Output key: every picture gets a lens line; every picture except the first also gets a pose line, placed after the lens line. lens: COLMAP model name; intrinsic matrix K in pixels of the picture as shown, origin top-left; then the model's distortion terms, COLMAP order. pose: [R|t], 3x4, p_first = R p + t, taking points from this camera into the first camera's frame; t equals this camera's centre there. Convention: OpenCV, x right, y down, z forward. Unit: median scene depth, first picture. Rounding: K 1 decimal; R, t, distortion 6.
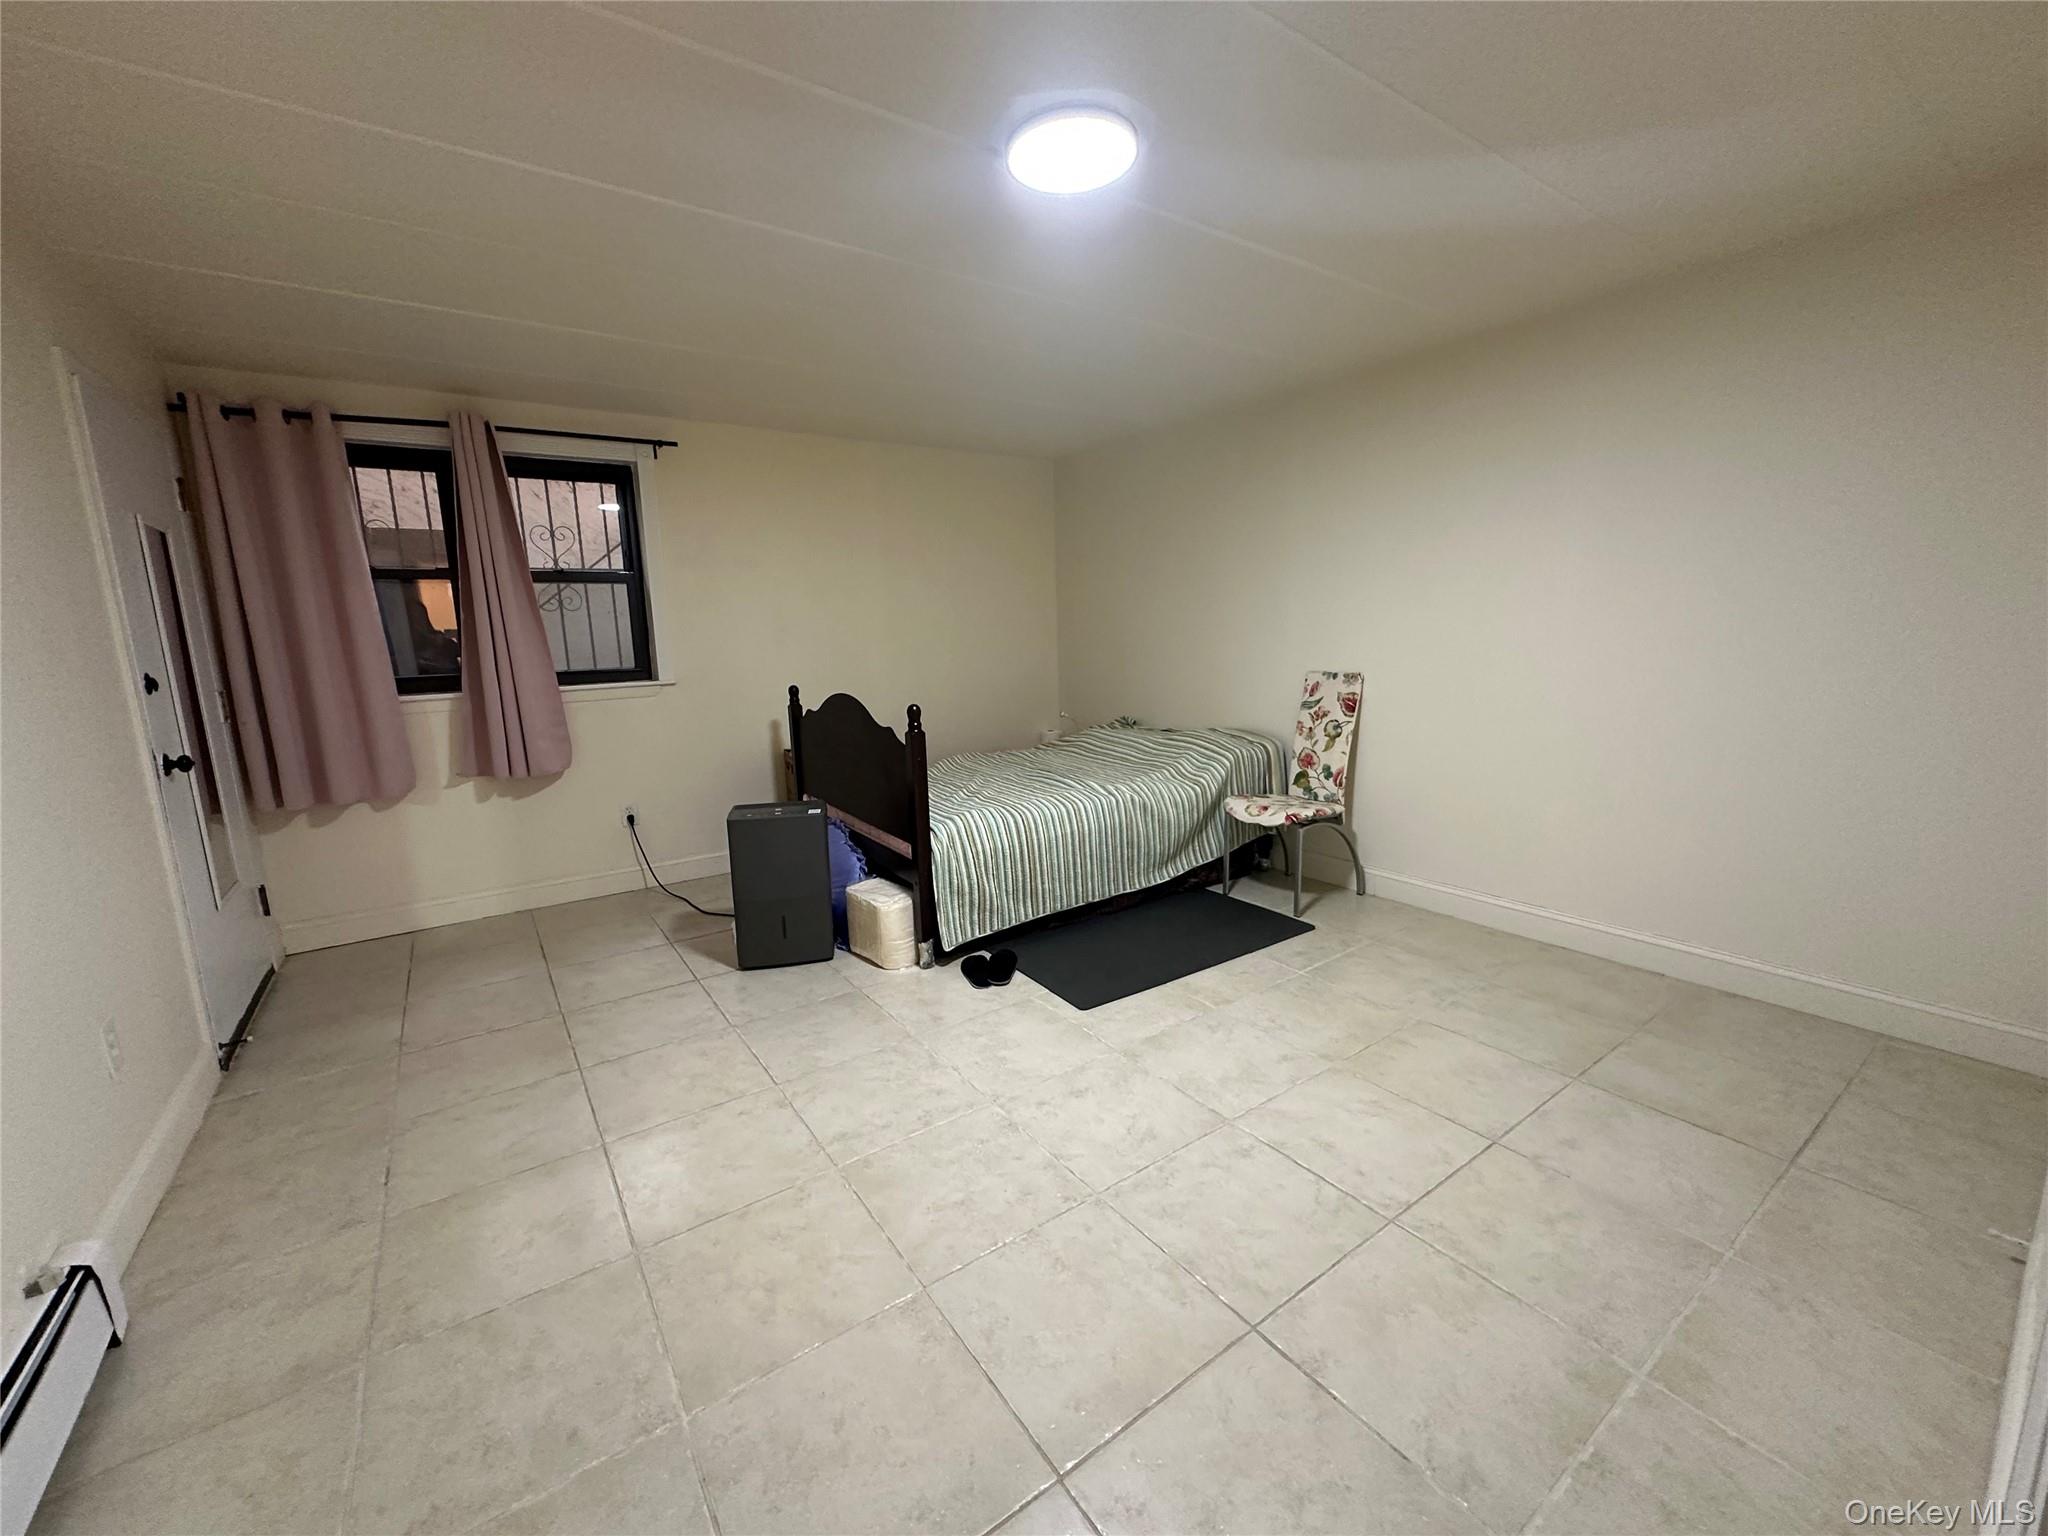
lens RADIAL K [[820.7, 0, 1024.7], [0, 820.7, 762.9], [0, 0, 1]] dist [-0.001003, 0.000347]
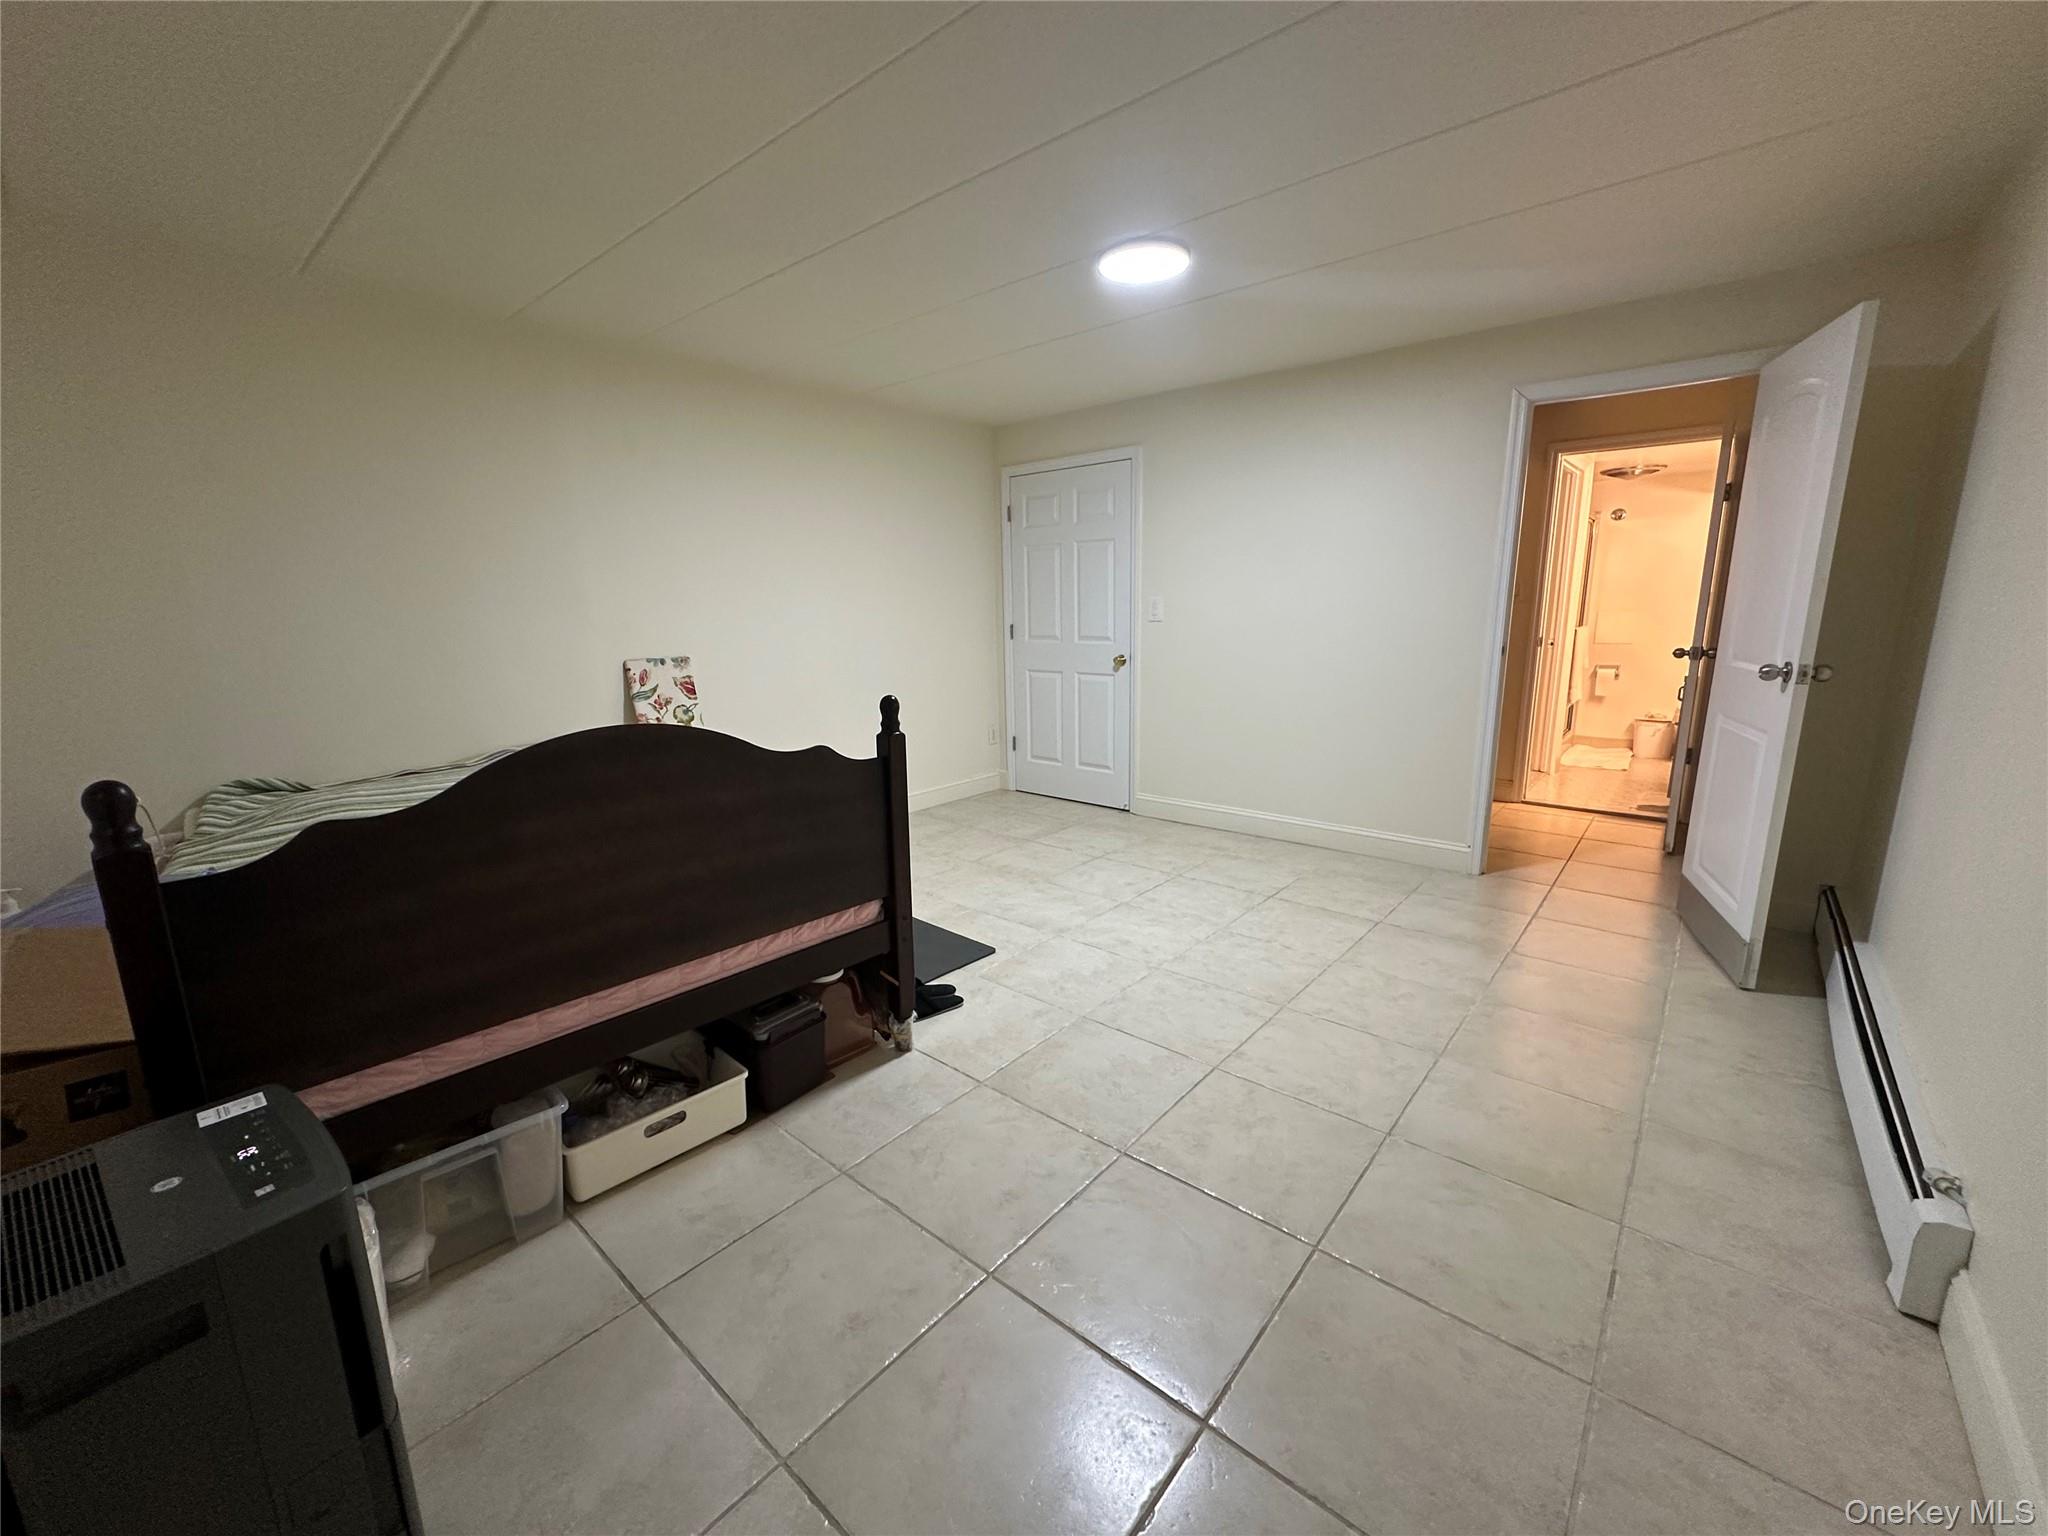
lens RADIAL K [[816.5, 0, 1024.0], [0, 816.5, 768.0], [0, 0, 1]] dist [0.001987, 0.000487]
pose [[-0.253111, -0.160125, 0.954094, -1.118364], [0.179767, 0.961247, 0.209016, -0.182033], [-0.950588, 0.224419, -0.214517, 1.367238]]
